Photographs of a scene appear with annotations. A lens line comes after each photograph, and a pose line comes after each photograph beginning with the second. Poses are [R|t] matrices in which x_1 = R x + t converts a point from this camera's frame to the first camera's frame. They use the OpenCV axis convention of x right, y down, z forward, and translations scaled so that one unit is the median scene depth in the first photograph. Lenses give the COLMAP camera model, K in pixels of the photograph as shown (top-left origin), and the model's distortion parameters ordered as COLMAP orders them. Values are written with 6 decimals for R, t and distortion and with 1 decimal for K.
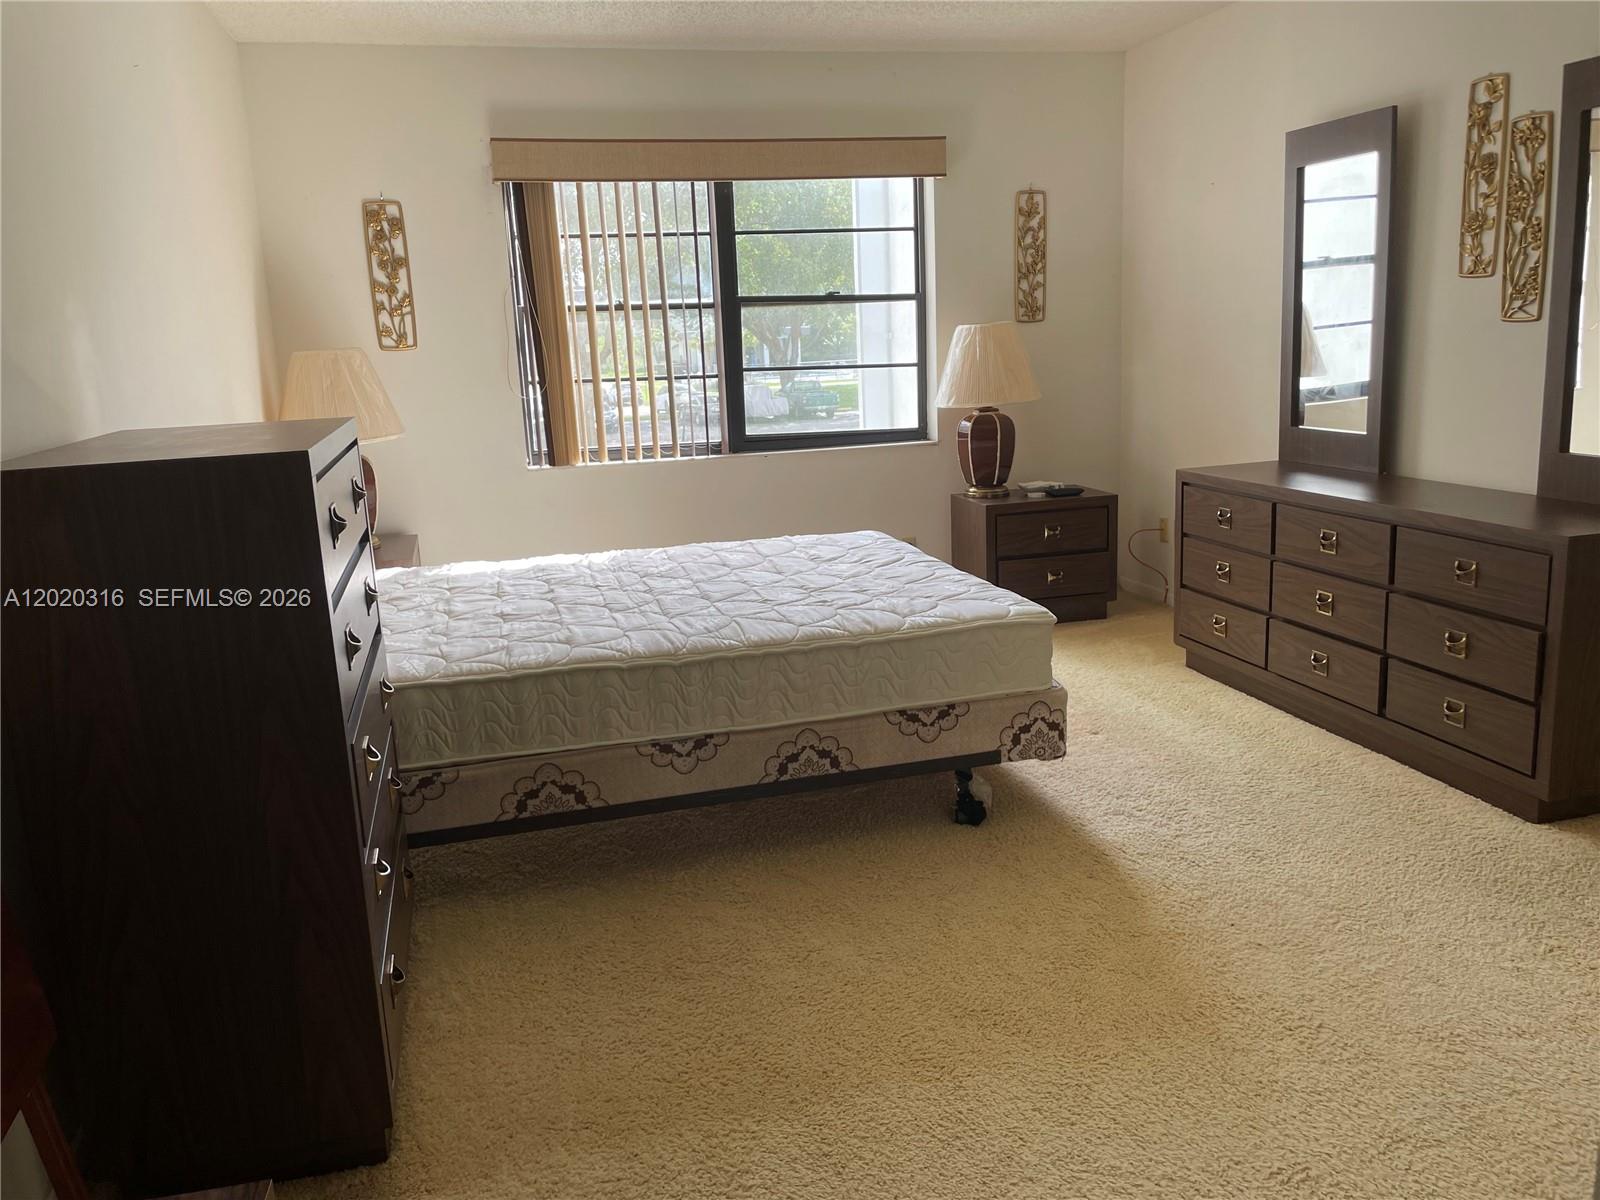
lens RADIAL K [[1215.7, 0, 784.1], [0, 1215.7, 579.5], [0, 0, 1]] dist [0.098048, -0.130103]
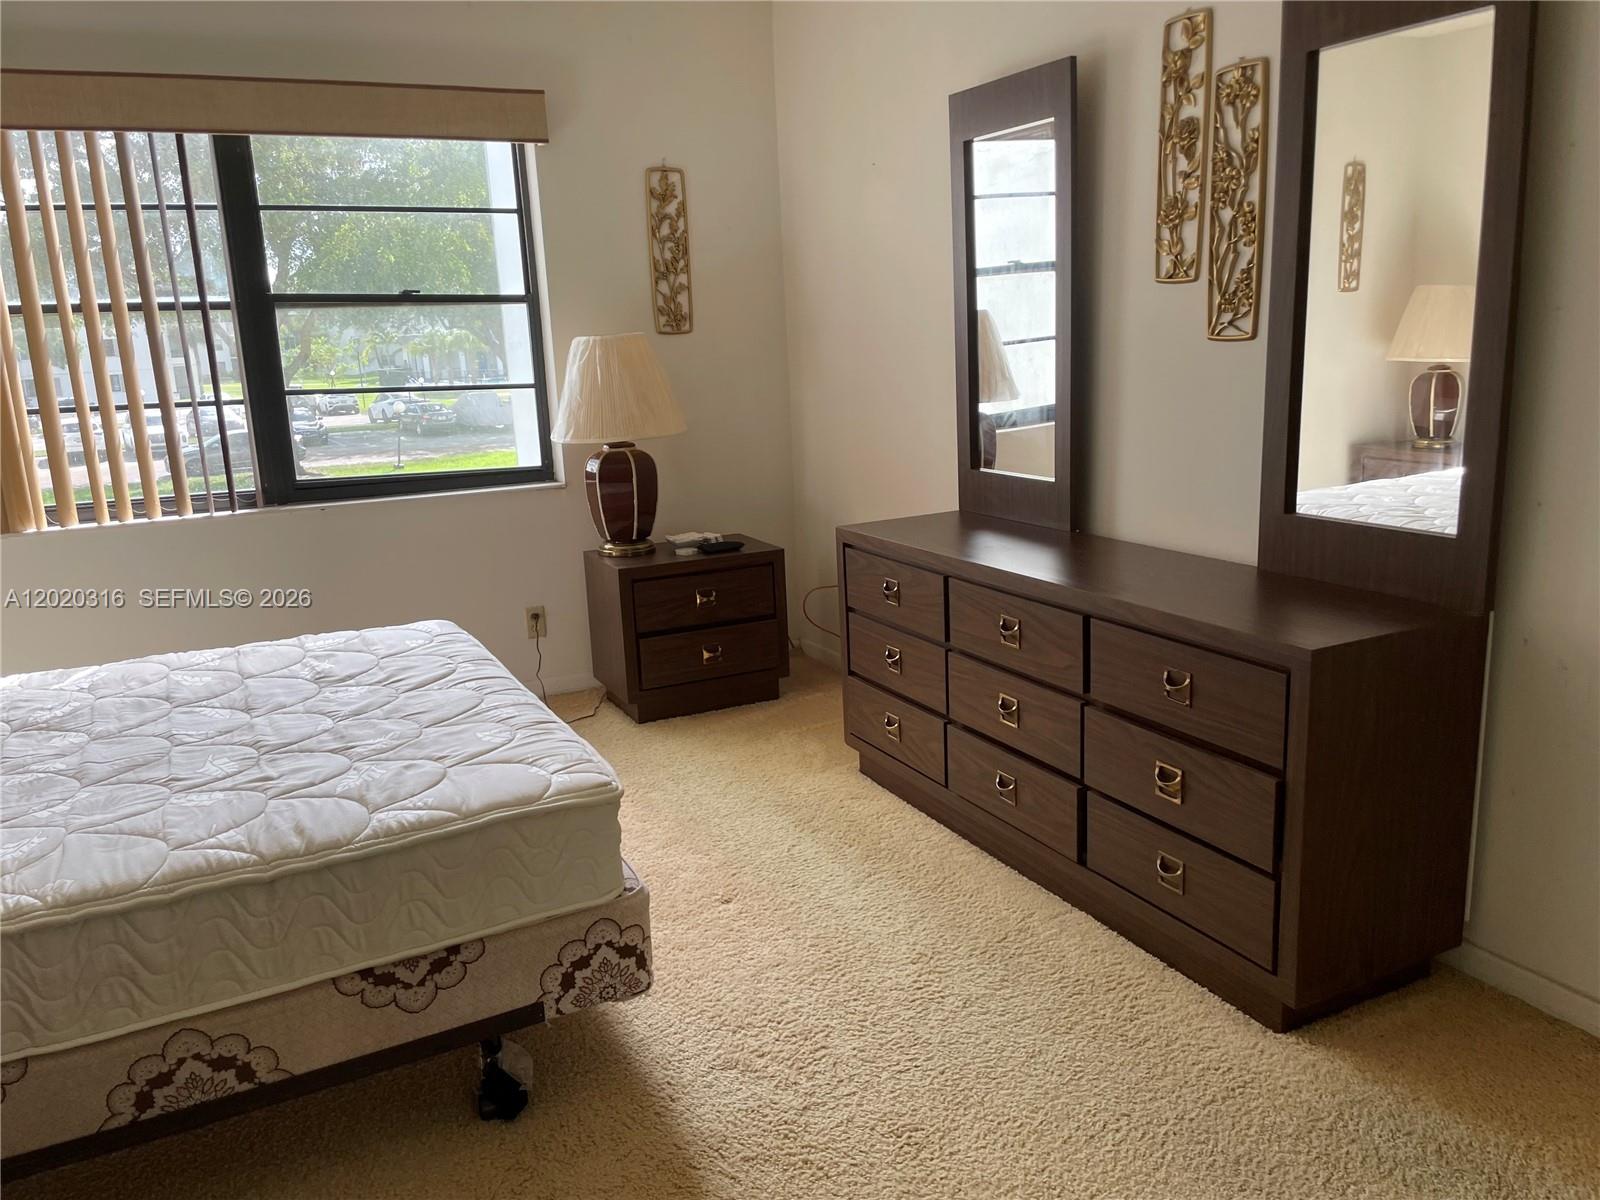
lens RADIAL K [[1215.7, 0, 799.5], [0, 1215.7, 608.6], [0, 0, 1]] dist [0.098048, -0.130103]
pose [[0.976722, -0.043346, 0.210082, 0.149075], [0.039463, 0.998964, 0.022640, -0.063335], [-0.210846, -0.013823, 0.977422, 0.277340]]
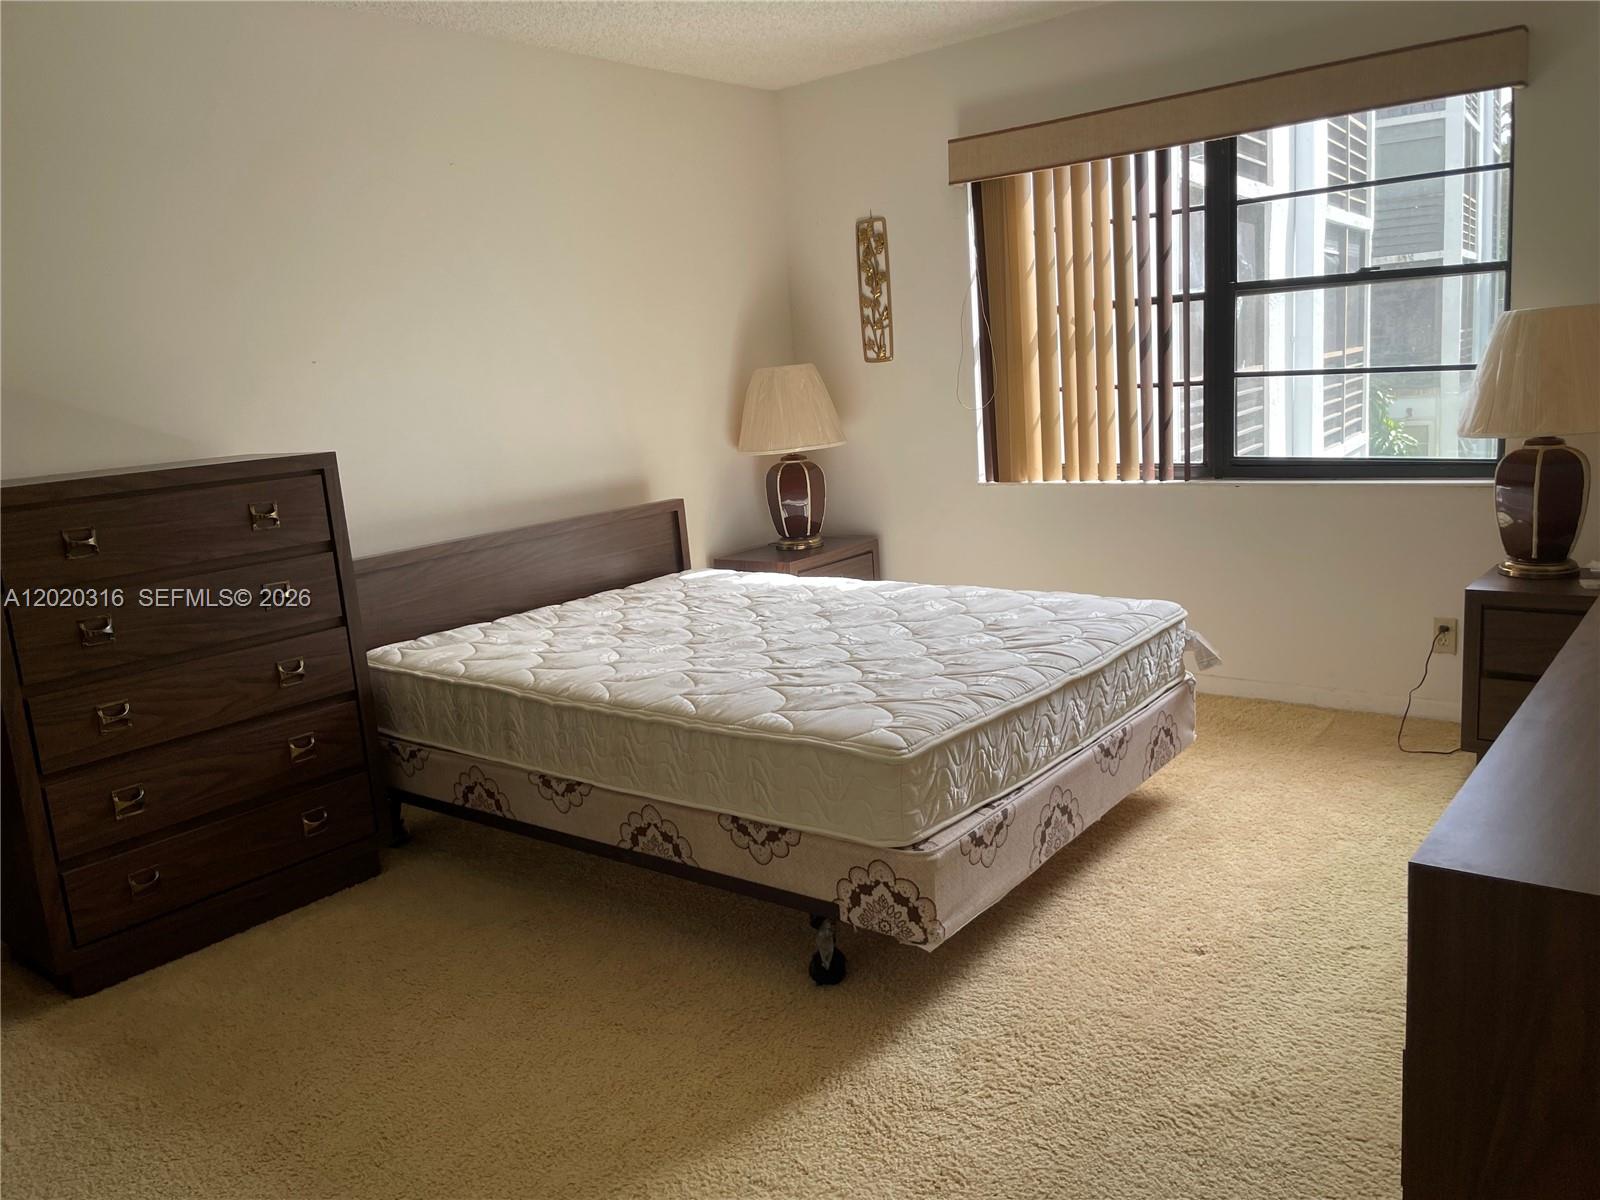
lens RADIAL K [[1215.7, 0, 806.9], [0, 1215.7, 598.5], [0, 0, 1]] dist [0.098048, -0.130103]
pose [[0.596290, 0.149757, -0.788676, 0.618932], [-0.112330, 0.988345, 0.102742, -0.109317], [0.794871, 0.027328, 0.606163, 0.410650]]
